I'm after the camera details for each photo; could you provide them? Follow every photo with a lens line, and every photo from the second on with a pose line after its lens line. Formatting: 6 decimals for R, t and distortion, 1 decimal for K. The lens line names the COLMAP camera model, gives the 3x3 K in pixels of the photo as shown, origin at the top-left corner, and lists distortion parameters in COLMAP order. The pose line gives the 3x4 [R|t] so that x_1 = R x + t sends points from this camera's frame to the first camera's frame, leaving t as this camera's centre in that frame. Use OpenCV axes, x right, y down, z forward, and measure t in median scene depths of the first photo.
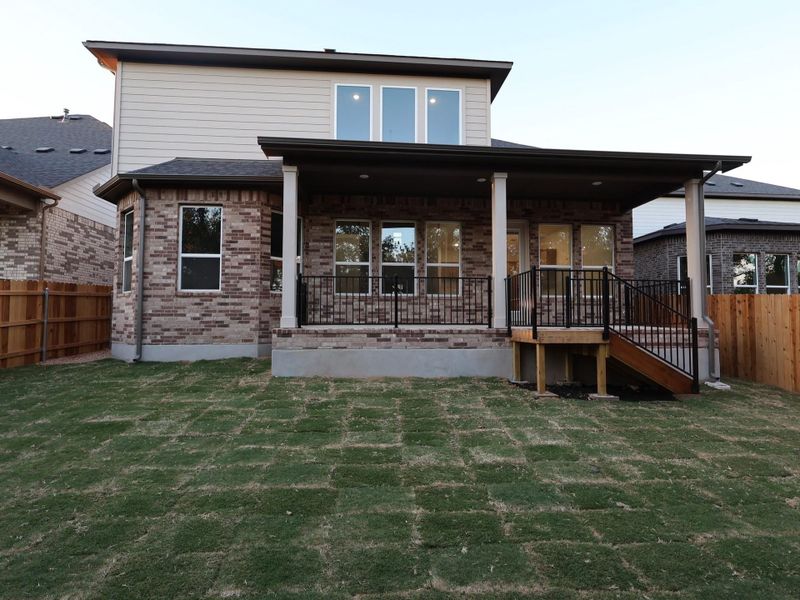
lens RADIAL K [[418.3, 0, 400.9], [0, 418.3, 300.2], [0, 0, 1]] dist [-0.002498, 0.001888]
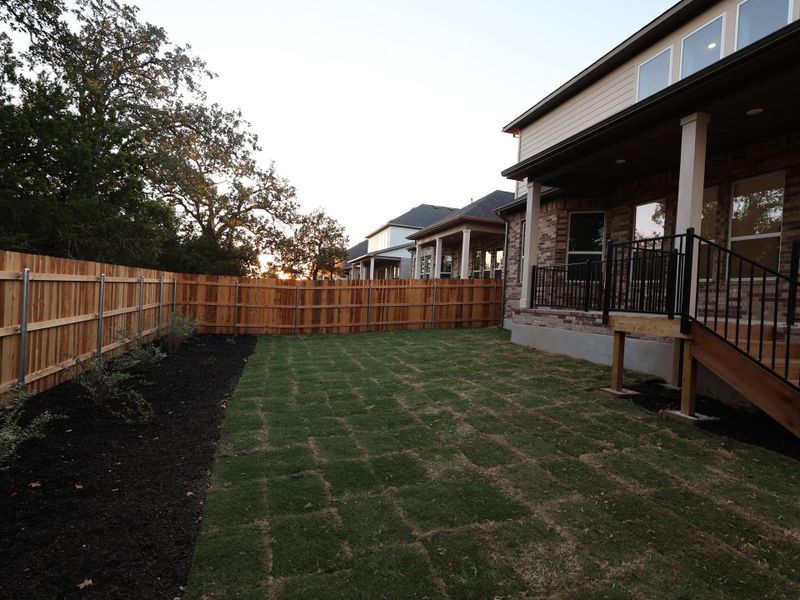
lens RADIAL K [[418.3, 0, 401.4], [0, 418.3, 301.2], [0, 0, 1]] dist [-0.002498, 0.001888]
pose [[0.219463, 0.016404, -0.975483, 0.788555], [-0.007324, 0.999858, 0.015166, 0.023685], [0.975593, 0.003816, 0.219552, 0.285883]]
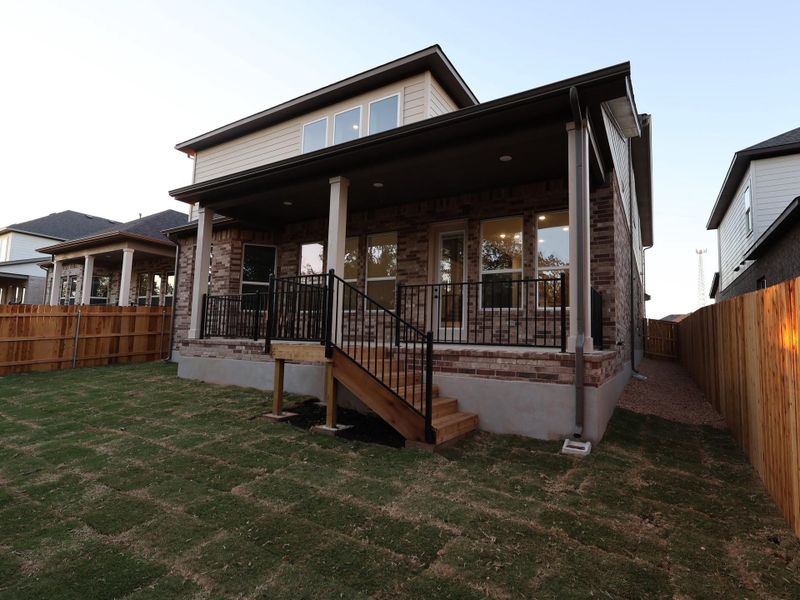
lens RADIAL K [[418.3, 0, 401.4], [0, 418.3, 299.8], [0, 0, 1]] dist [-0.002498, 0.001888]
pose [[0.809655, -0.035206, -0.585849, 0.808381], [0.002849, 0.998423, -0.056061, 0.019333], [0.586899, 0.043721, 0.808479, 0.307139]]
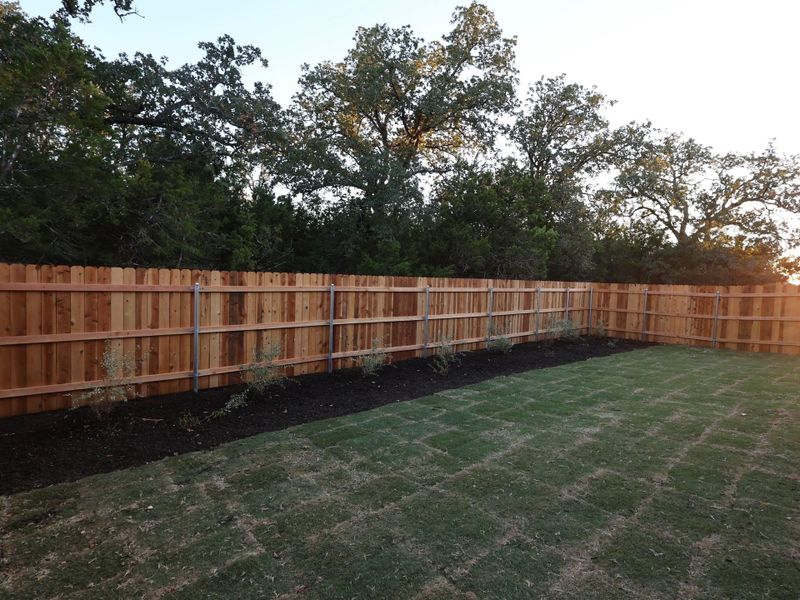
lens RADIAL K [[418.3, 0, 398.5], [0, 418.3, 298.4], [0, 0, 1]] dist [-0.002498, 0.001888]
pose [[-0.805354, -0.010027, -0.592709, 0.818041], [-0.015147, 0.999879, 0.003667, 0.021869], [0.592600, 0.011931, -0.805408, 0.749724]]
